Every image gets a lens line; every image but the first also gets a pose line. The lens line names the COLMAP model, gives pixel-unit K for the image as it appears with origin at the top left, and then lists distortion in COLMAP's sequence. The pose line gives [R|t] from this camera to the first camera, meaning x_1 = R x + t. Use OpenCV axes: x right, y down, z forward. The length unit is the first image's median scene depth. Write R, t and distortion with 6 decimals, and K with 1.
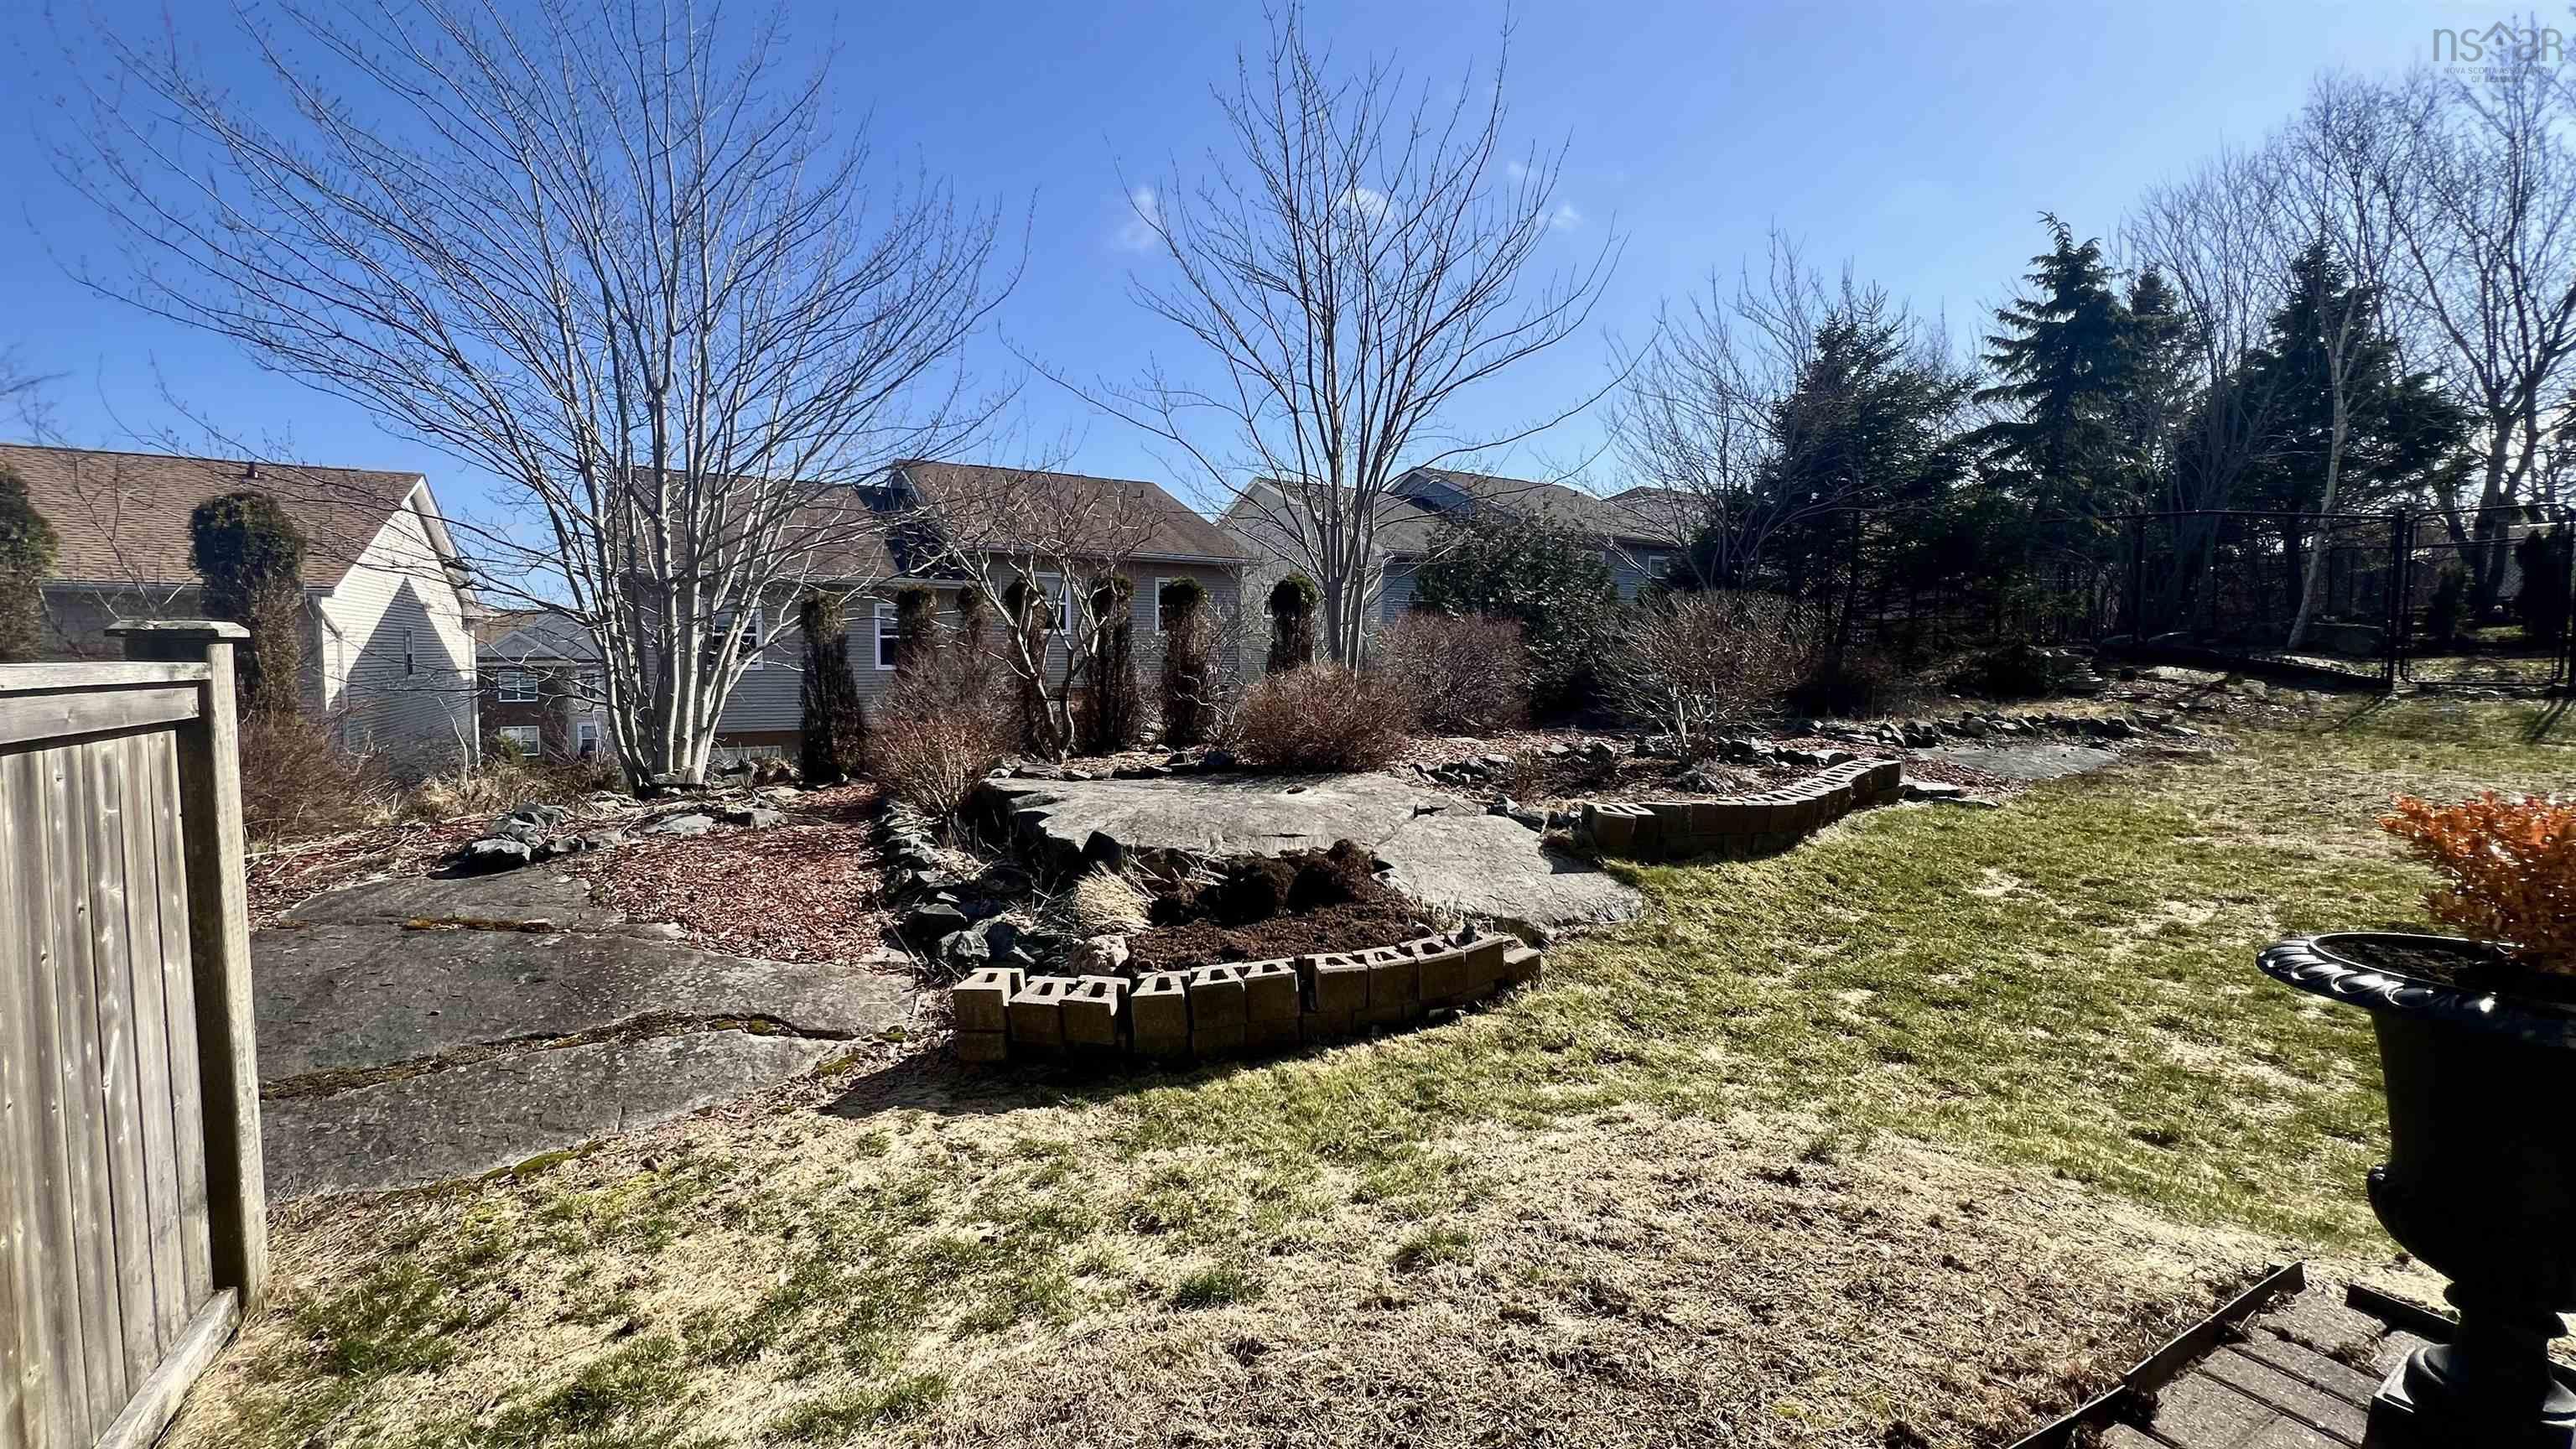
lens RADIAL K [[1054.2, 0, 1288.0], [0, 1054.2, 724.5], [0, 0, 1]] dist [-0.000492, 0.000190]
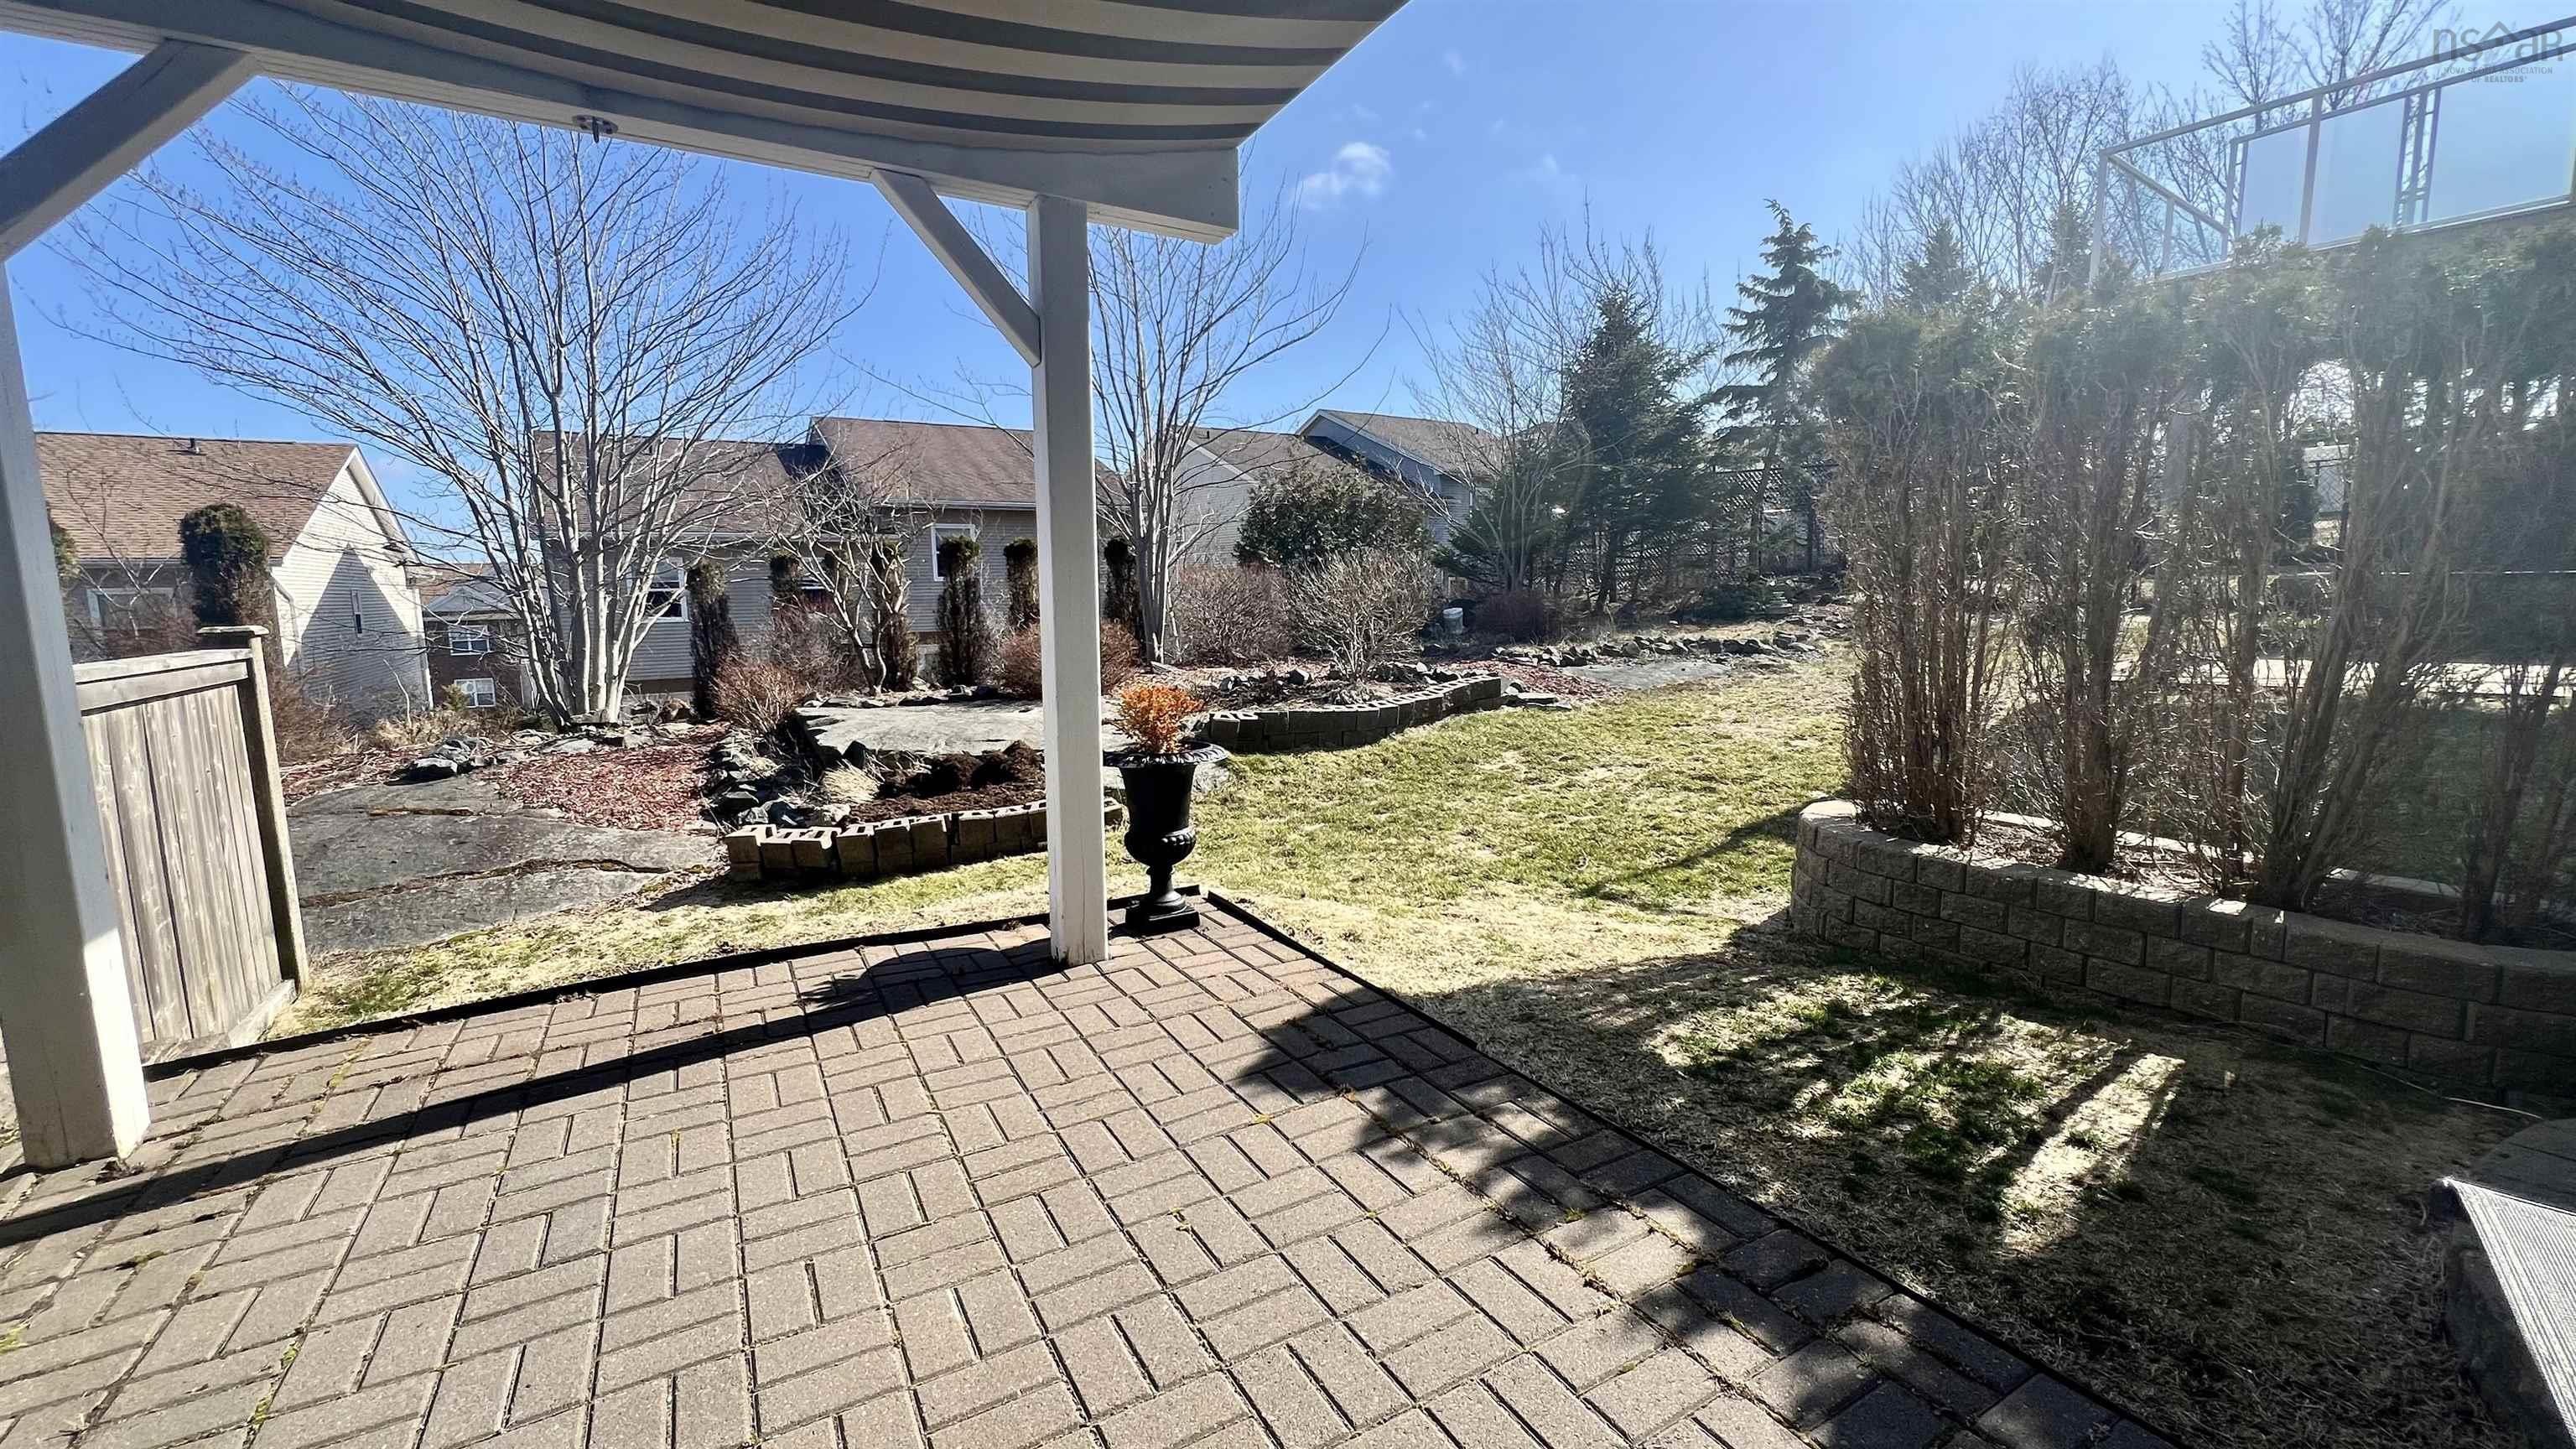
lens RADIAL K [[1052.4, 0, 1288.0], [0, 1052.4, 724.5], [0, 0, 1]] dist [0.000879, -0.000087]
pose [[0.999339, -0.027405, 0.023885, 0.373167], [0.025811, 0.997575, 0.064643, 0.001293], [-0.025598, -0.063983, 0.997623, -0.447244]]
